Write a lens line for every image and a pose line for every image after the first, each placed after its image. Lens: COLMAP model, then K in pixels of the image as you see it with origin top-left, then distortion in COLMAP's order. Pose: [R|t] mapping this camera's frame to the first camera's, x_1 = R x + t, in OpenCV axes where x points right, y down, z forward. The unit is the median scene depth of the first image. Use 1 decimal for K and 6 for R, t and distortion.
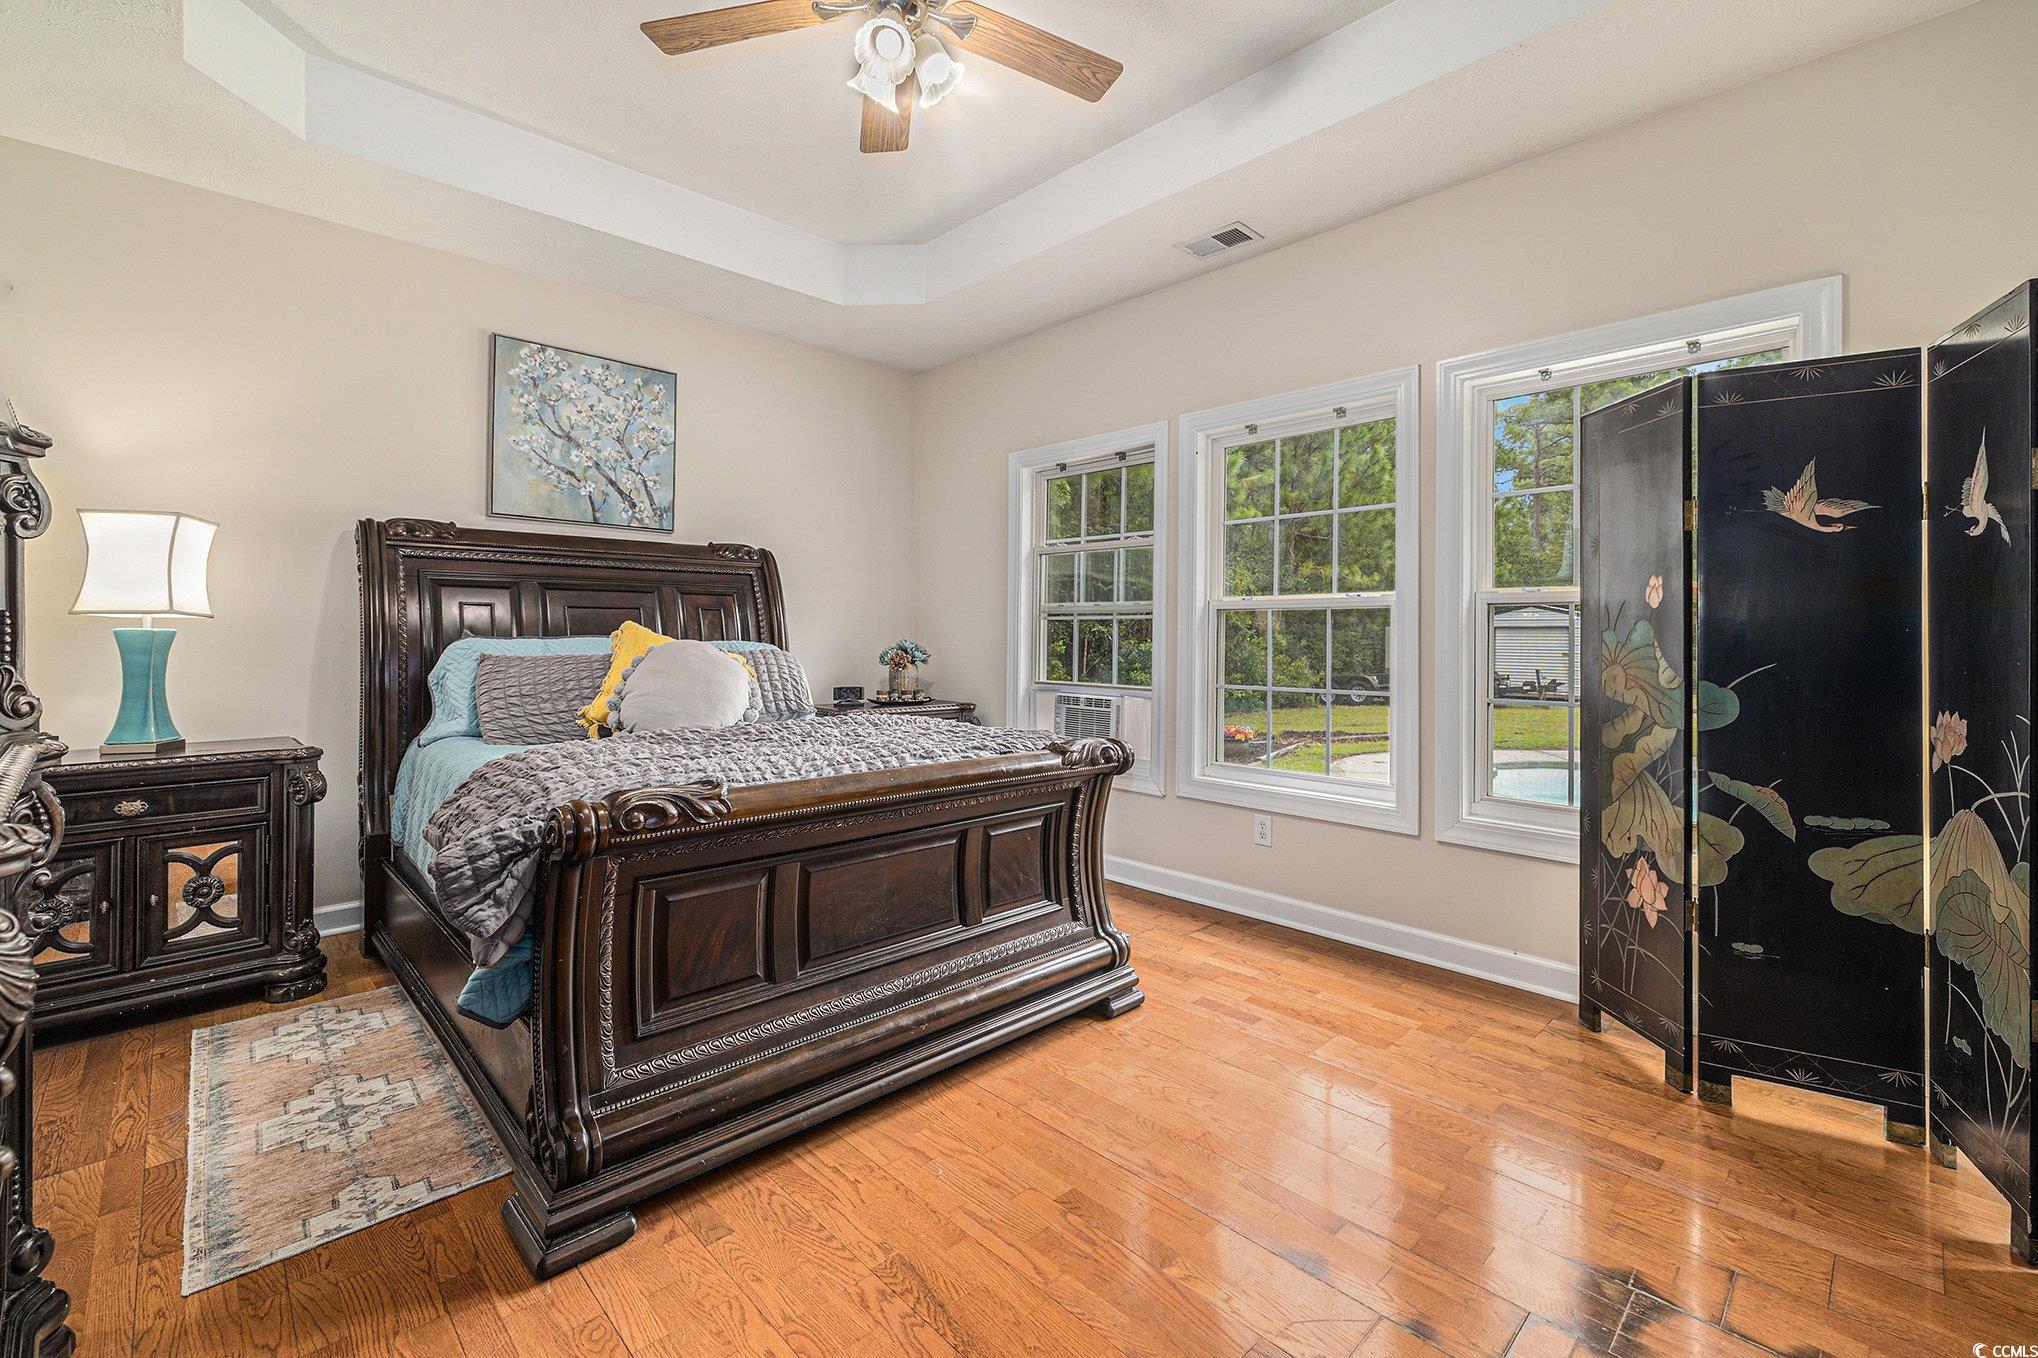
lens RADIAL K [[863.8, 0, 1025.5], [0, 863.8, 635.8], [0, 0, 1]] dist [0.002779, -0.000540]
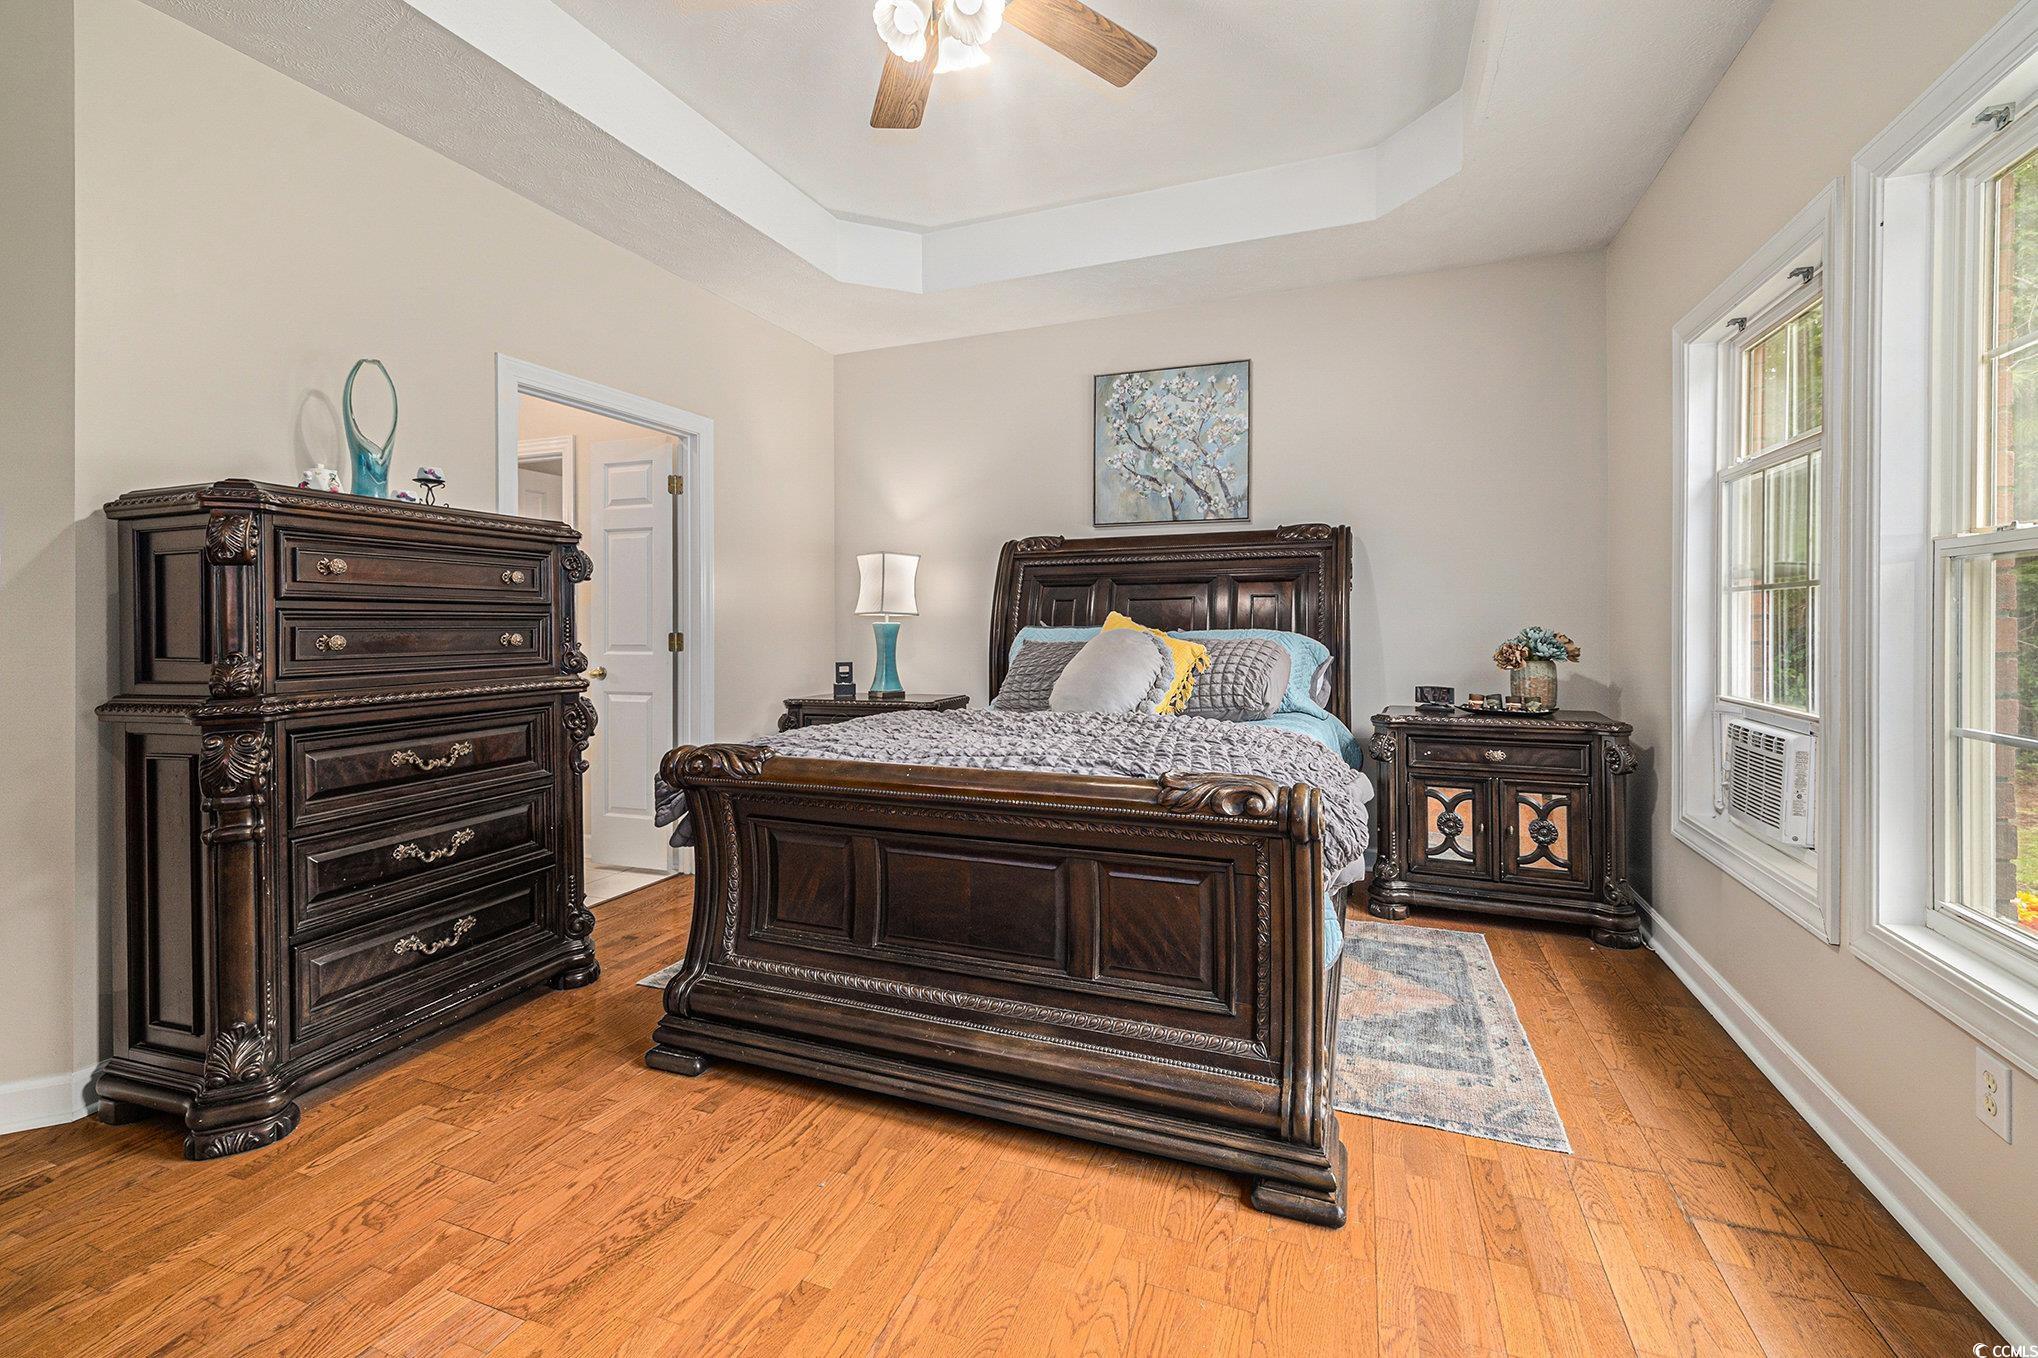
lens RADIAL K [[863.8, 0, 1030.2], [0, 863.8, 618.1], [0, 0, 1]] dist [0.002779, -0.000540]
pose [[0.427384, -0.010308, -0.904011, 0.416857], [0.008305, 0.999938, -0.007476, -0.001529], [0.904032, -0.004312, 0.427443, 0.378628]]
